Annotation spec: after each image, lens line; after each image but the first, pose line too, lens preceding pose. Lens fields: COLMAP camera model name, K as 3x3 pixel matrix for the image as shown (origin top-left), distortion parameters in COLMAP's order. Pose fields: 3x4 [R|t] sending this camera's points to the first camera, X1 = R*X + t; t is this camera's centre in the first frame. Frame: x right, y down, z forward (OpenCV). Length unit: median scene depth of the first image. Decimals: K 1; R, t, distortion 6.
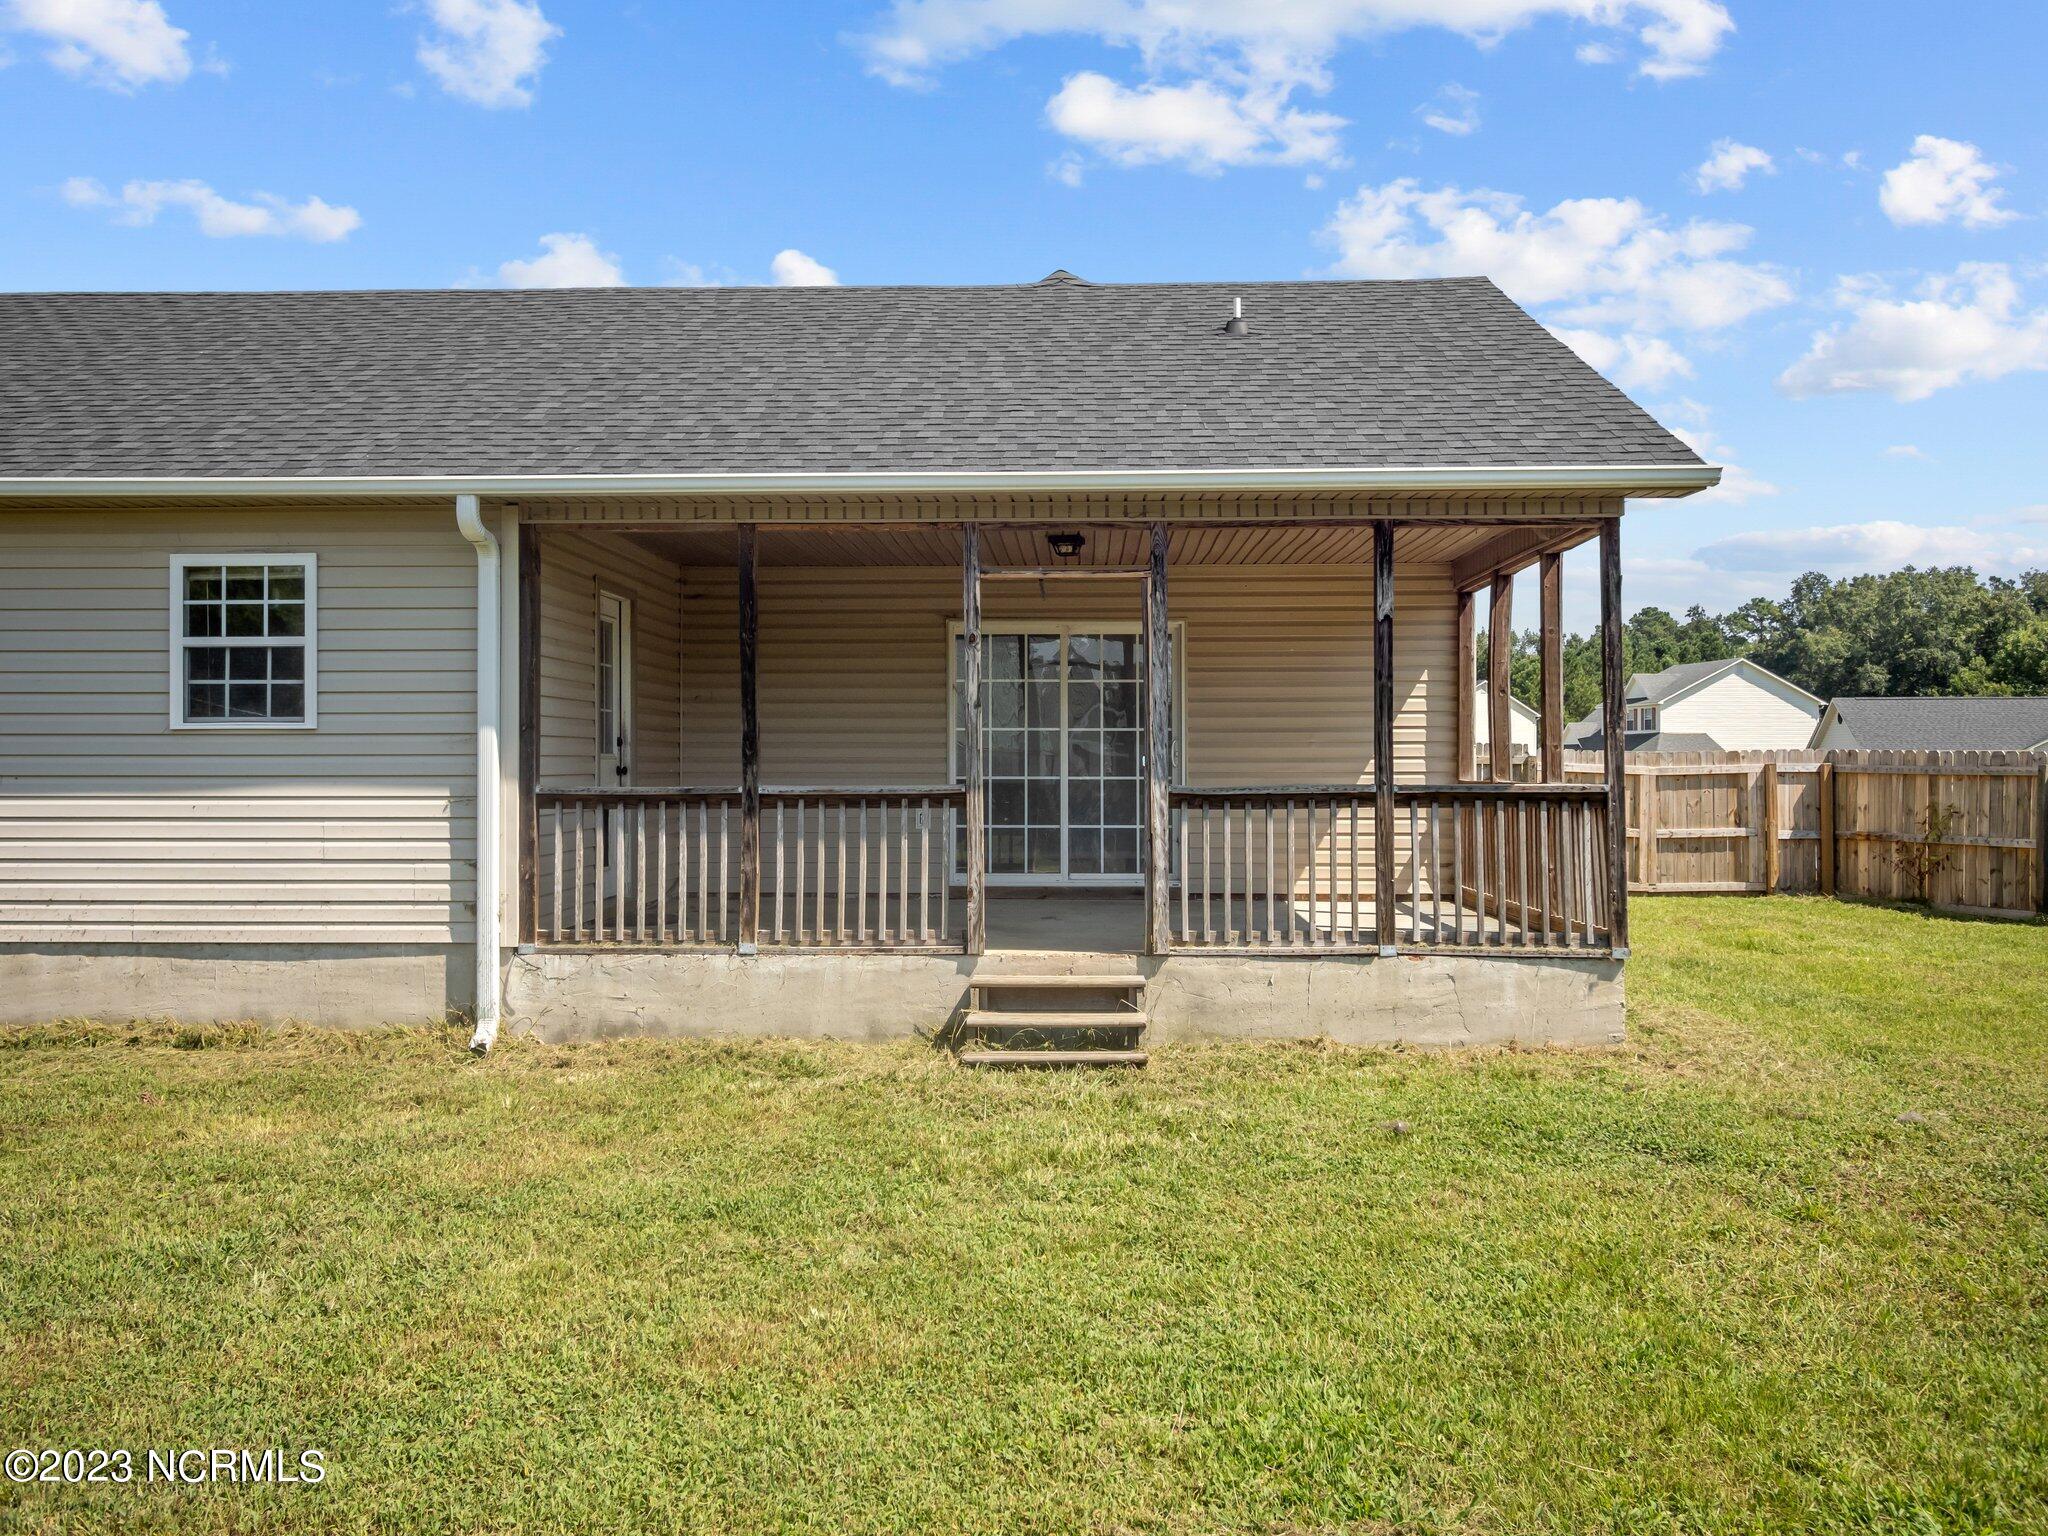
lens RADIAL K [[1691.4, 0, 1026.8], [0, 1691.4, 737.1], [0, 0, 1]] dist [0.009813, 0.001722]
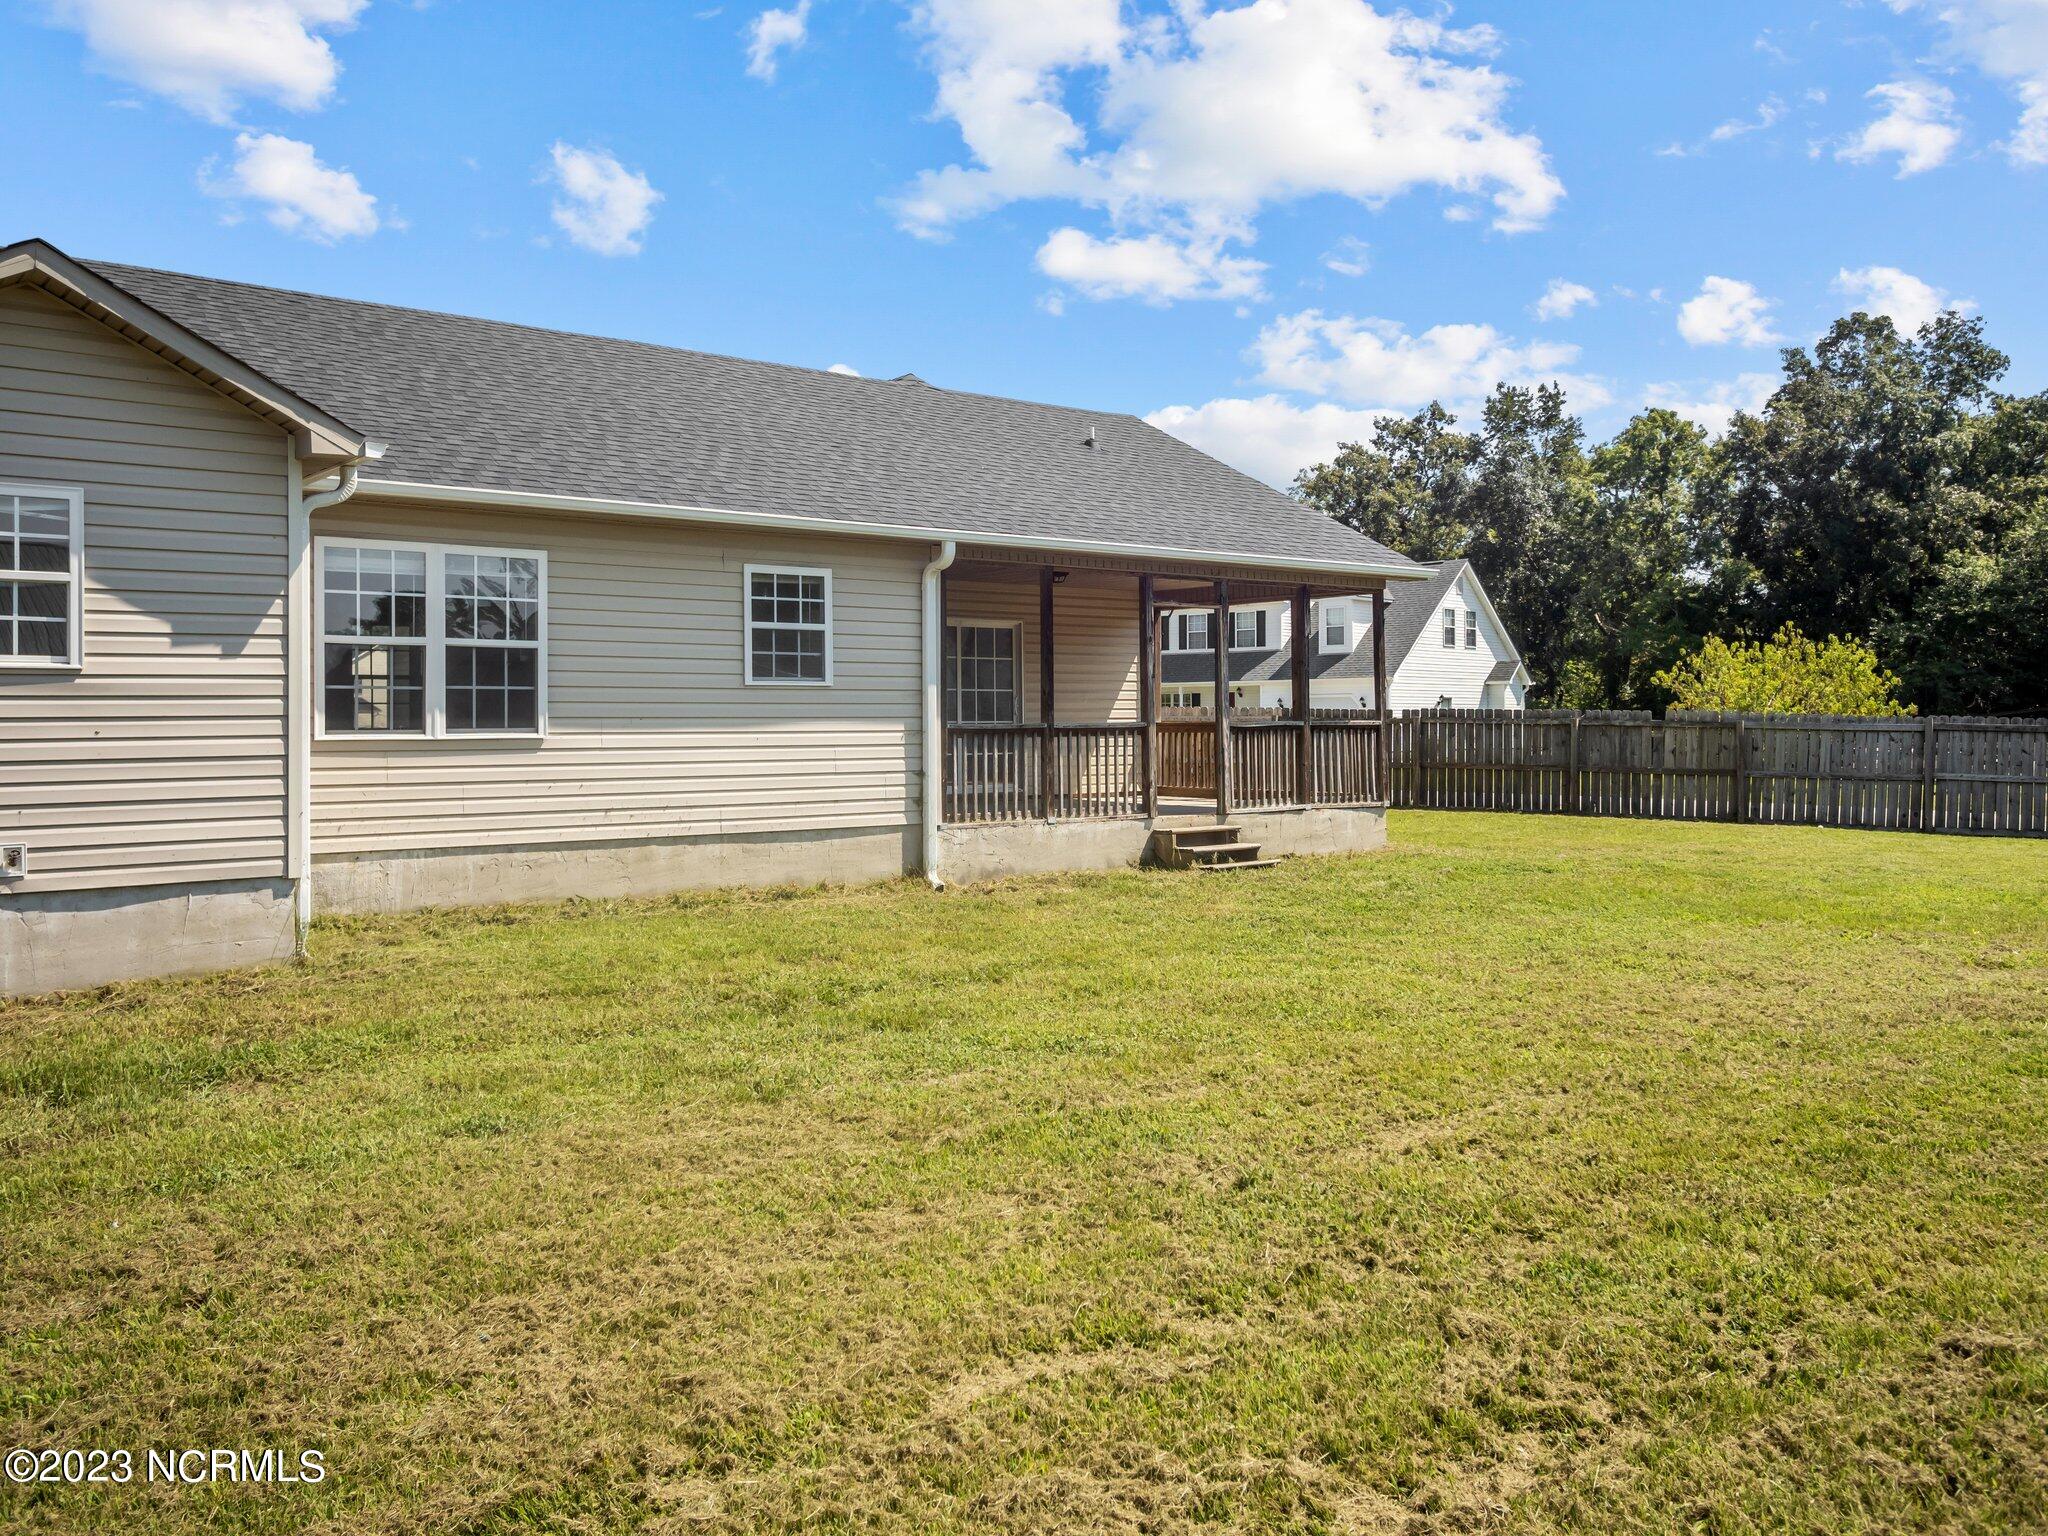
lens RADIAL K [[1691.4, 0, 1026.8], [0, 1691.4, 737.1], [0, 0, 1]] dist [0.009813, 0.001722]
pose [[0.754511, -0.008111, 0.656237, -1.274834], [-0.008591, 0.999716, 0.022233, 0.005492], [-0.656231, -0.022413, 0.754227, -0.245901]]
